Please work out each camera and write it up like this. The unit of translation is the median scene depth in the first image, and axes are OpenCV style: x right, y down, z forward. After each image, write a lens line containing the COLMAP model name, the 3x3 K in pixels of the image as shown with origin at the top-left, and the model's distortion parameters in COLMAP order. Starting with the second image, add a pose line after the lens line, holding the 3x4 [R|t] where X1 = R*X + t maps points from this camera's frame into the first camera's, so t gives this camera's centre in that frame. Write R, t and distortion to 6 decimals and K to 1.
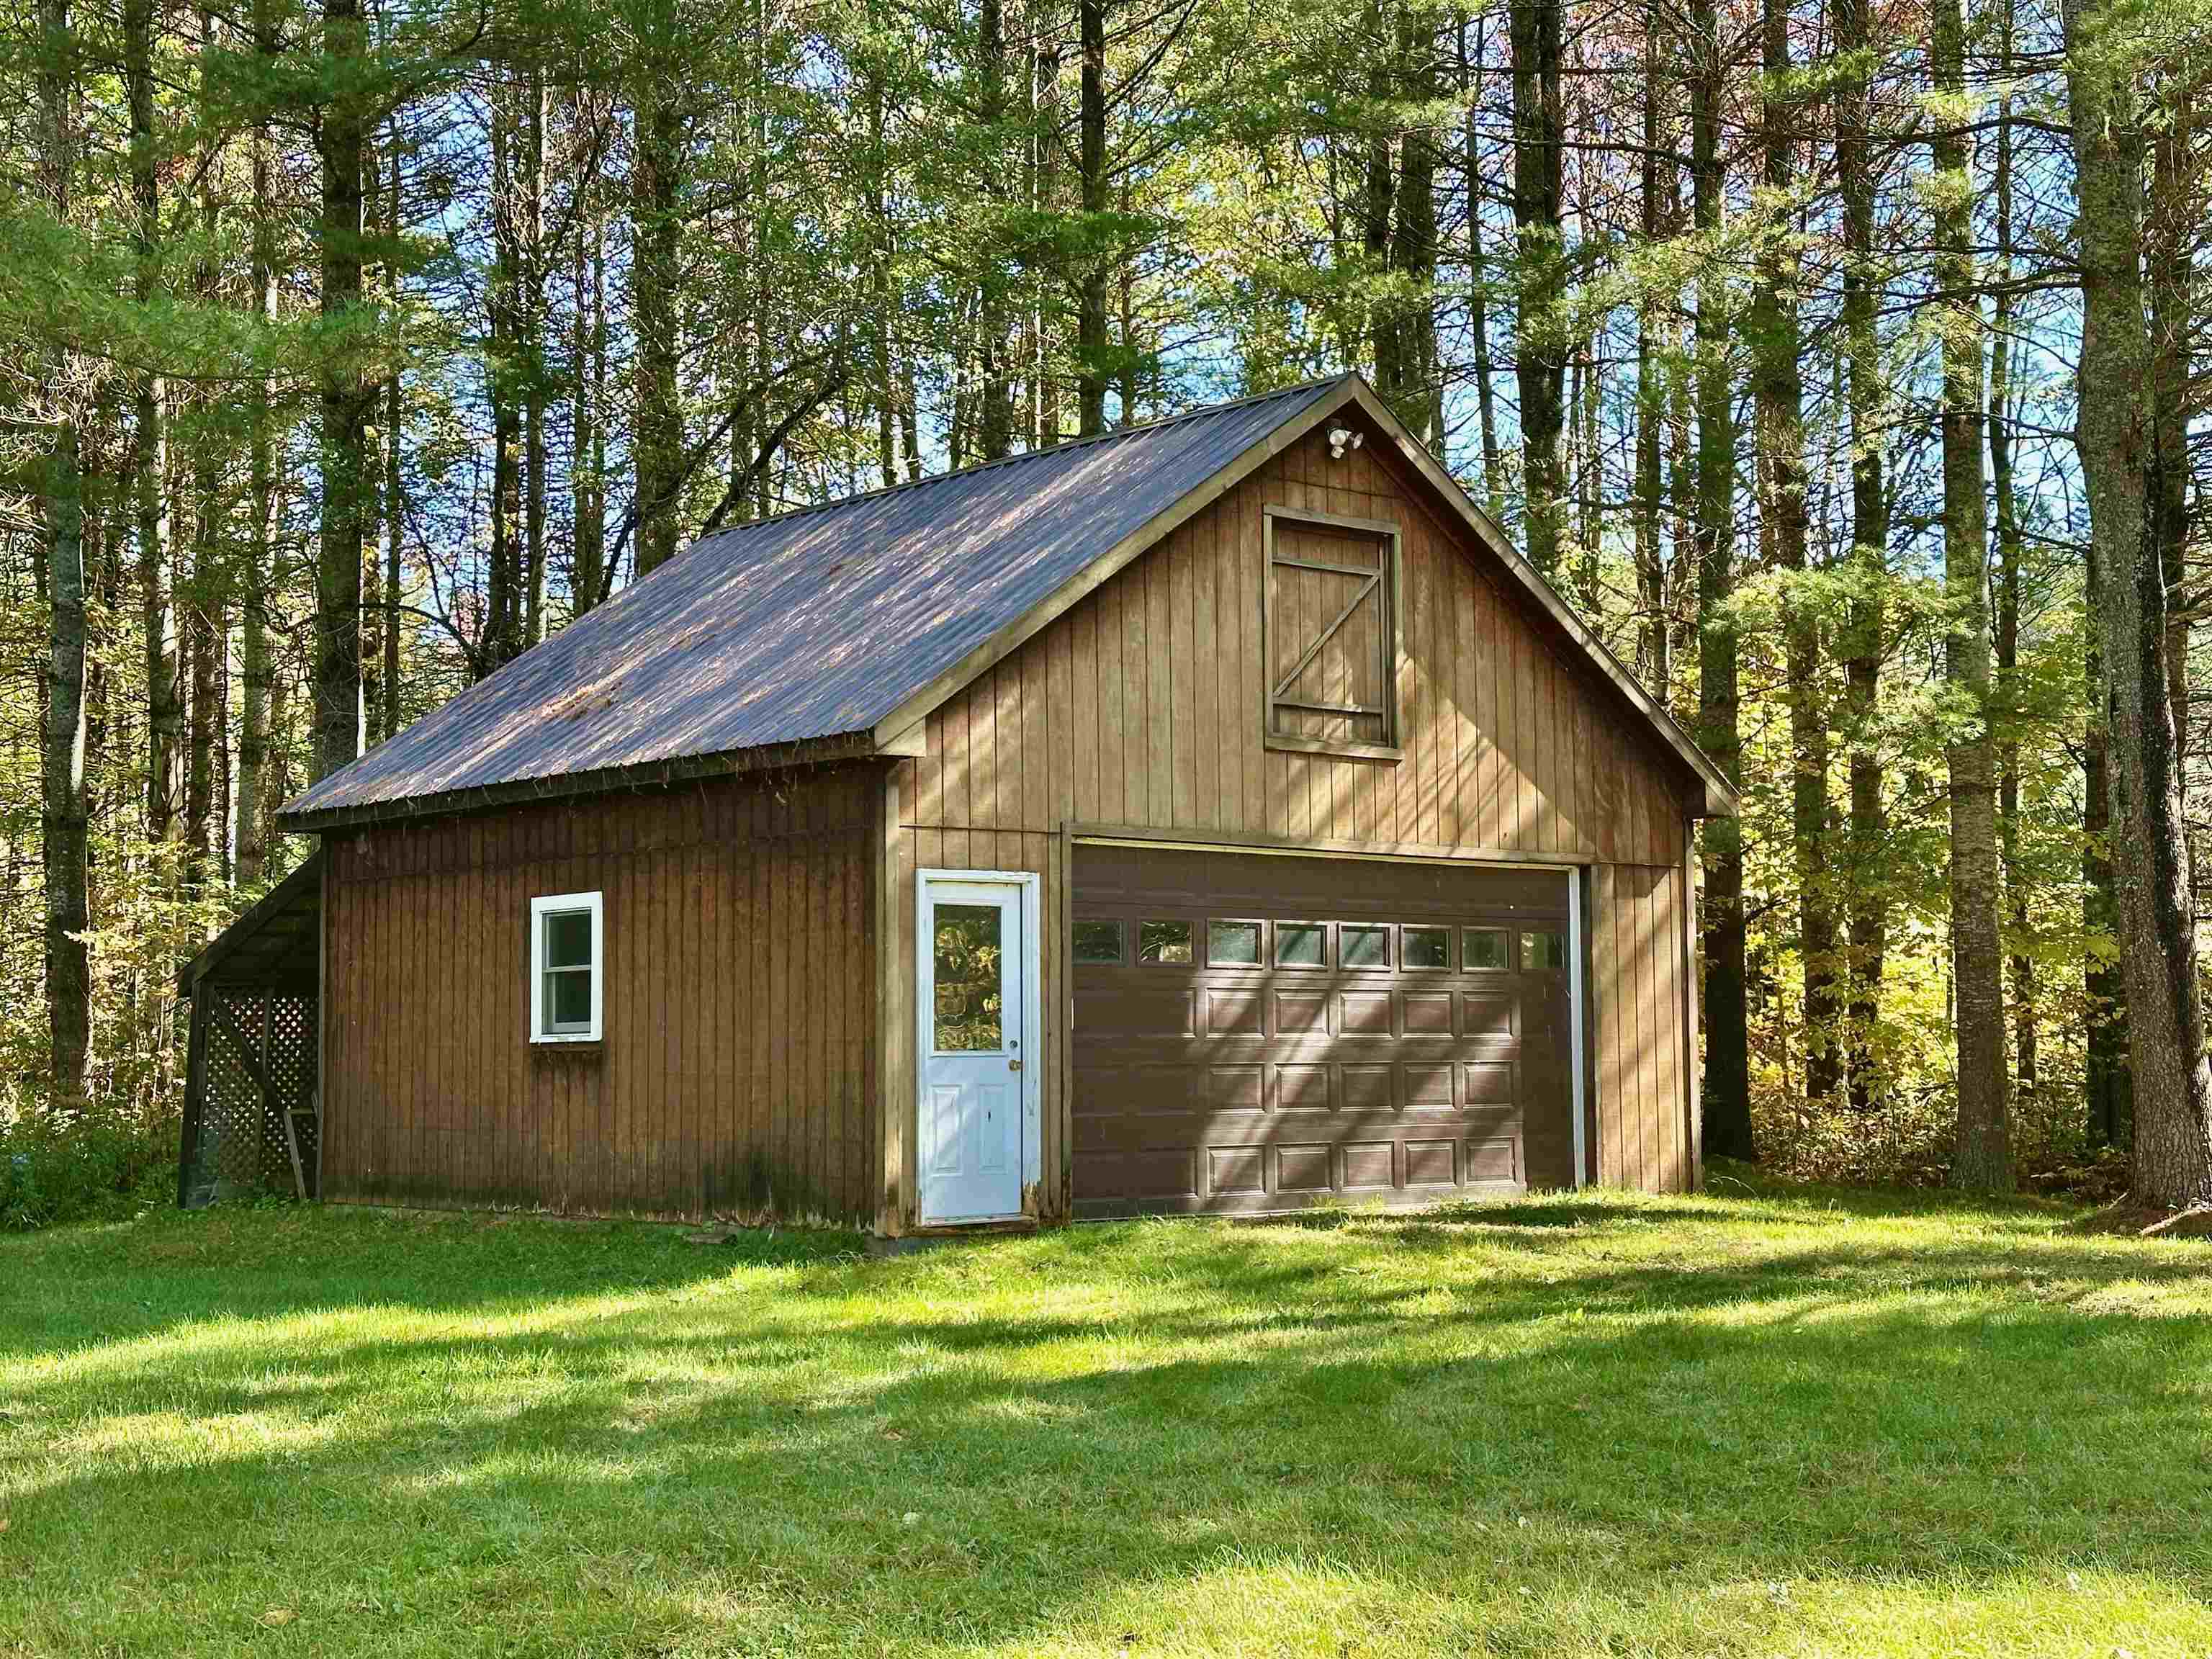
lens RADIAL K [[3094.0, 0, 1106.0], [0, 3094.0, 829.5], [0, 0, 1]] dist [0.000856, 0.000341]
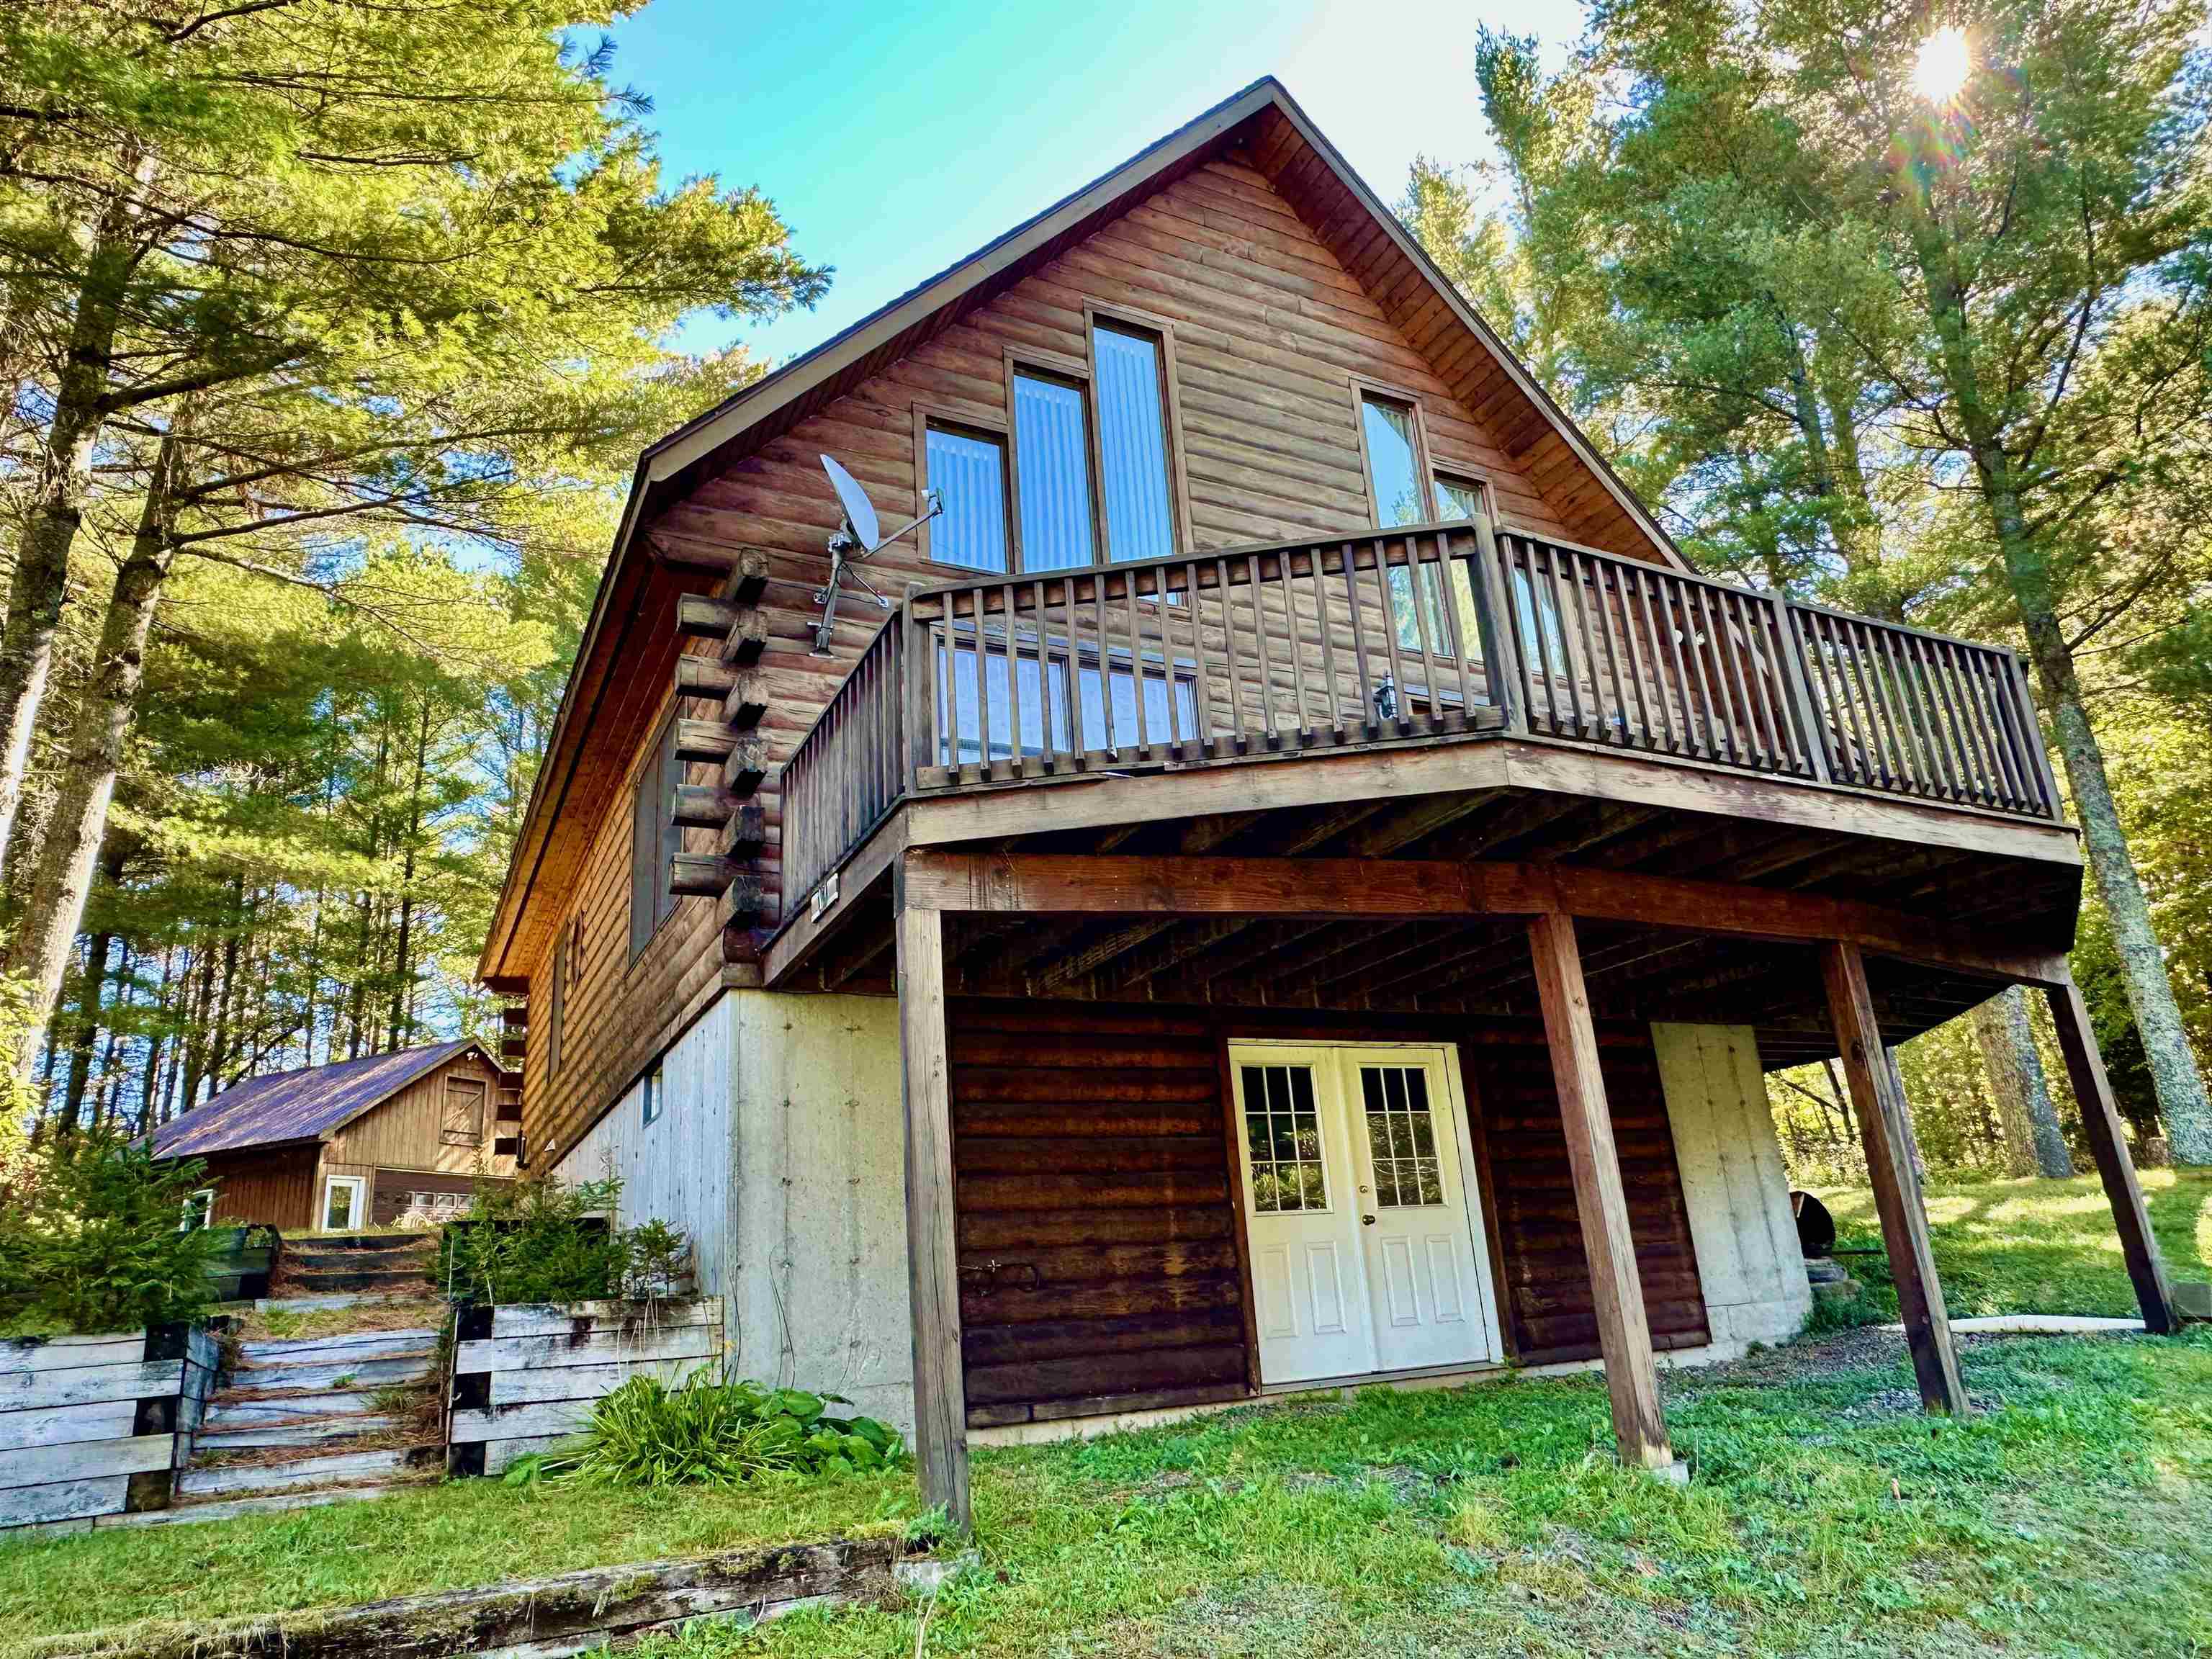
lens RADIAL K [[1422.7, 0, 1106.0], [0, 1422.7, 829.5], [0, 0, 1]] dist [0.000834, -0.000942]
pose [[0.896804, 0.087196, 0.433750, -0.001658], [0.034460, 0.963642, -0.264966, 0.082707], [-0.441083, 0.252570, 0.861193, -0.799445]]
